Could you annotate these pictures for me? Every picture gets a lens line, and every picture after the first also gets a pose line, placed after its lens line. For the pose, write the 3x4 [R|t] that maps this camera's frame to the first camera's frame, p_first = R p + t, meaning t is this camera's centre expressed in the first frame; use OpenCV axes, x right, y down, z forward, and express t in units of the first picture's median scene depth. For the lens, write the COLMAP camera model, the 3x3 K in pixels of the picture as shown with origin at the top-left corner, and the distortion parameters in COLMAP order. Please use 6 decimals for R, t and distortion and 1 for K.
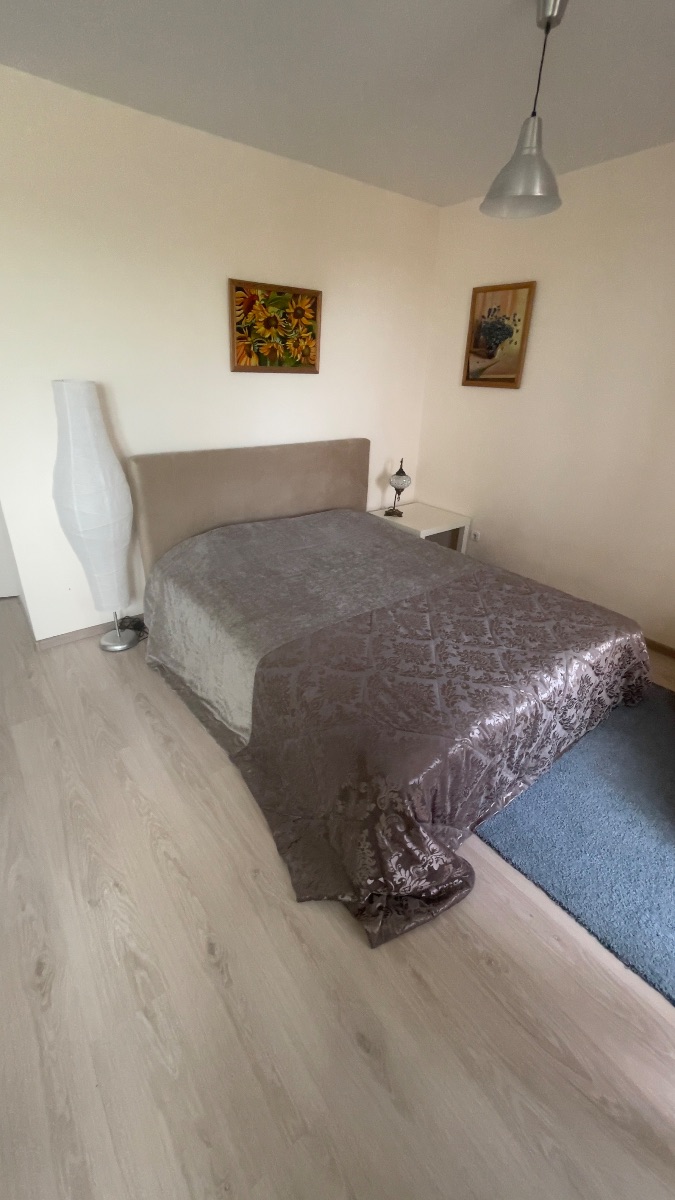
lens RADIAL K [[487.7, 0, 340.2], [0, 487.7, 592.5], [0, 0, 1]] dist [-0.013280, 0.001440]
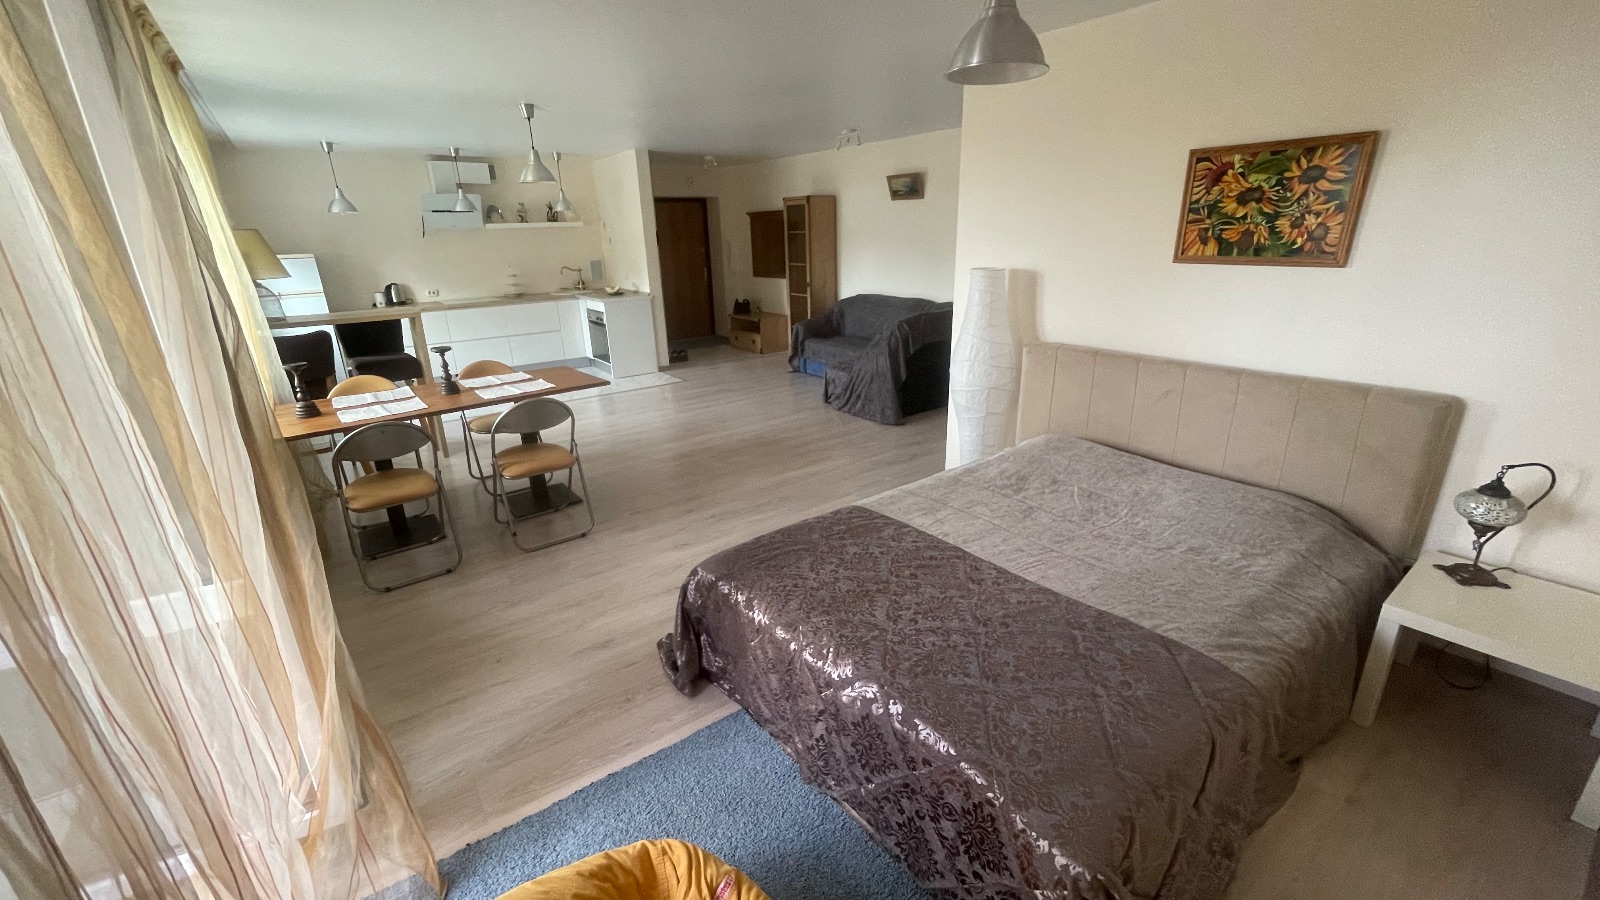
lens RADIAL K [[631.6, 0, 798.6], [0, 631.6, 449.0], [0, 0, 1]] dist [-0.016633, 0.000322]
pose [[-0.005478, 0.292018, -0.956397, 0.784192], [-0.401475, 0.875304, 0.269557, -0.216865], [0.915854, 0.385446, 0.112443, 0.439207]]
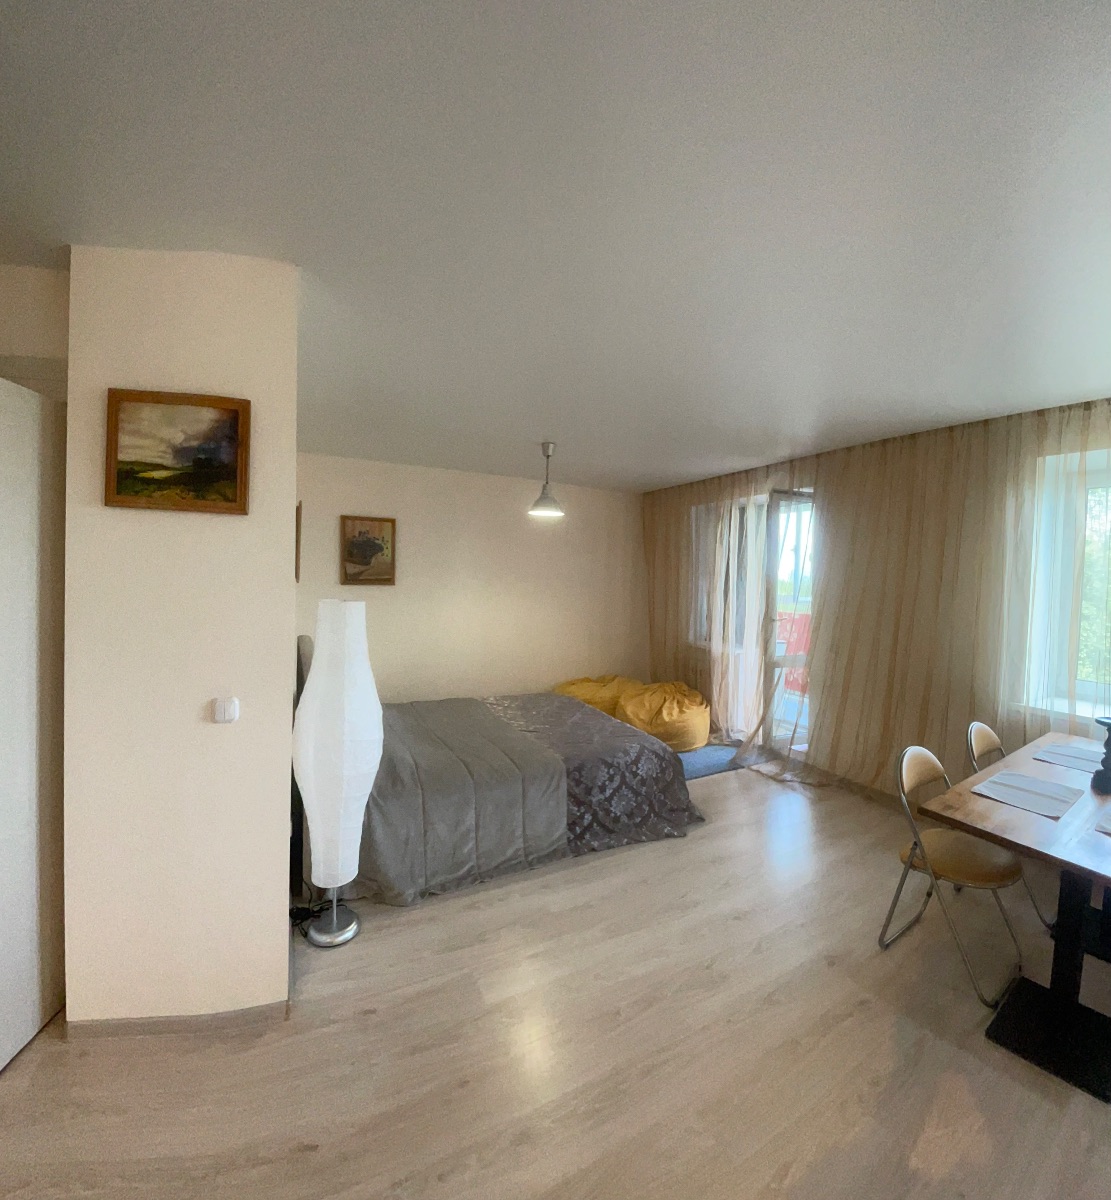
lens RADIAL K [[521.7, 0, 542.6], [0, 521.7, 562.2], [0, 0, 1]] dist [-0.052246, -0.002624]
pose [[0.196479, -0.003308, 0.980502, -1.084273], [0.401488, 0.912590, -0.077374, -0.208847], [-0.894541, 0.408862, 0.180633, 0.349336]]
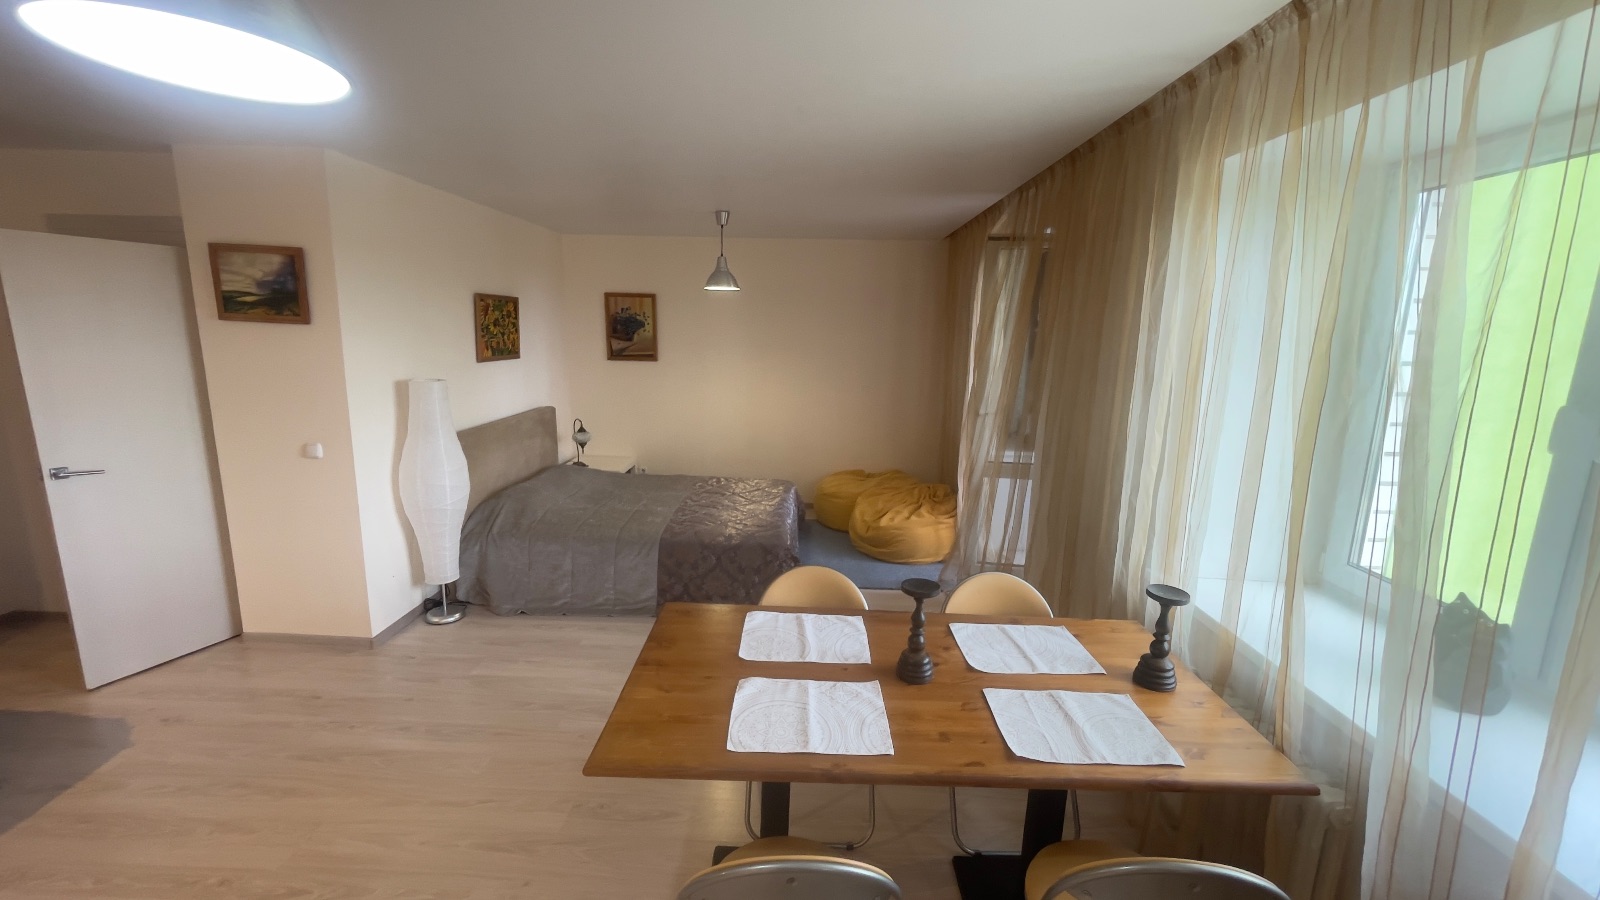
lens RADIAL K [[650.3, 0, 791.5], [0, 650.3, 455.1], [0, 0, 1]] dist [-0.013280, 0.001440]
pose [[0.640407, -0.163446, 0.750443, -0.913255], [0.323015, 0.943795, -0.070094, 0.106681], [-0.696807, 0.287293, 0.657208, -0.473040]]
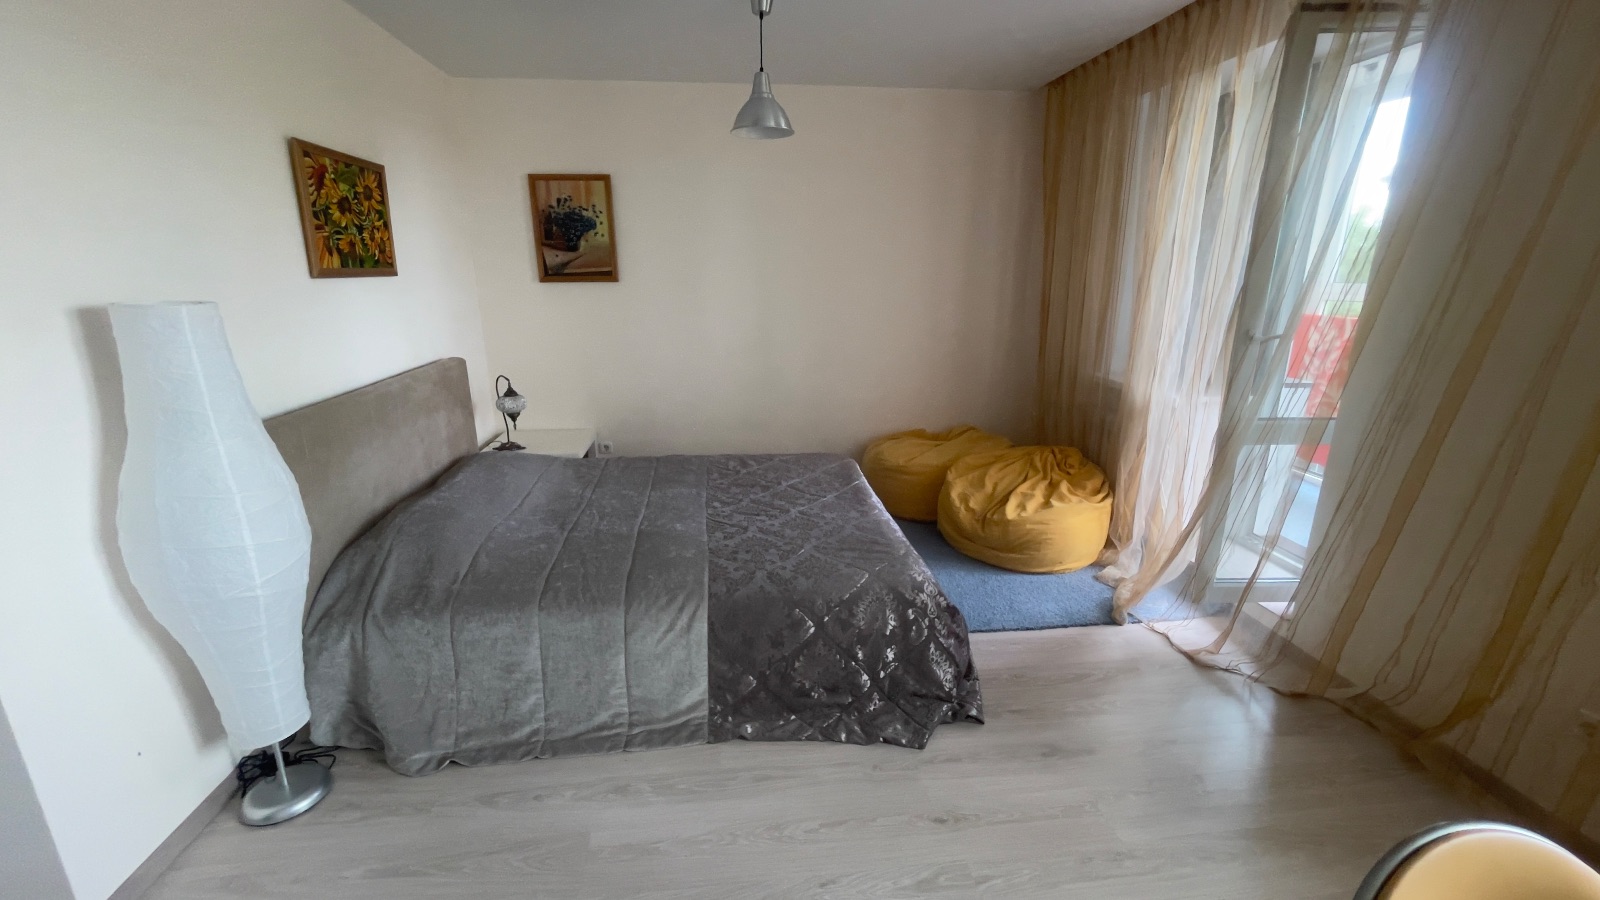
lens RADIAL K [[650.3, 0, 783.2], [0, 650.3, 450.4], [0, 0, 1]] dist [-0.013280, 0.001440]
pose [[0.530724, -0.261014, 0.806352, -0.599916], [0.376600, 0.924942, 0.051530, -0.067013], [-0.759279, 0.276324, 0.589186, 0.120399]]
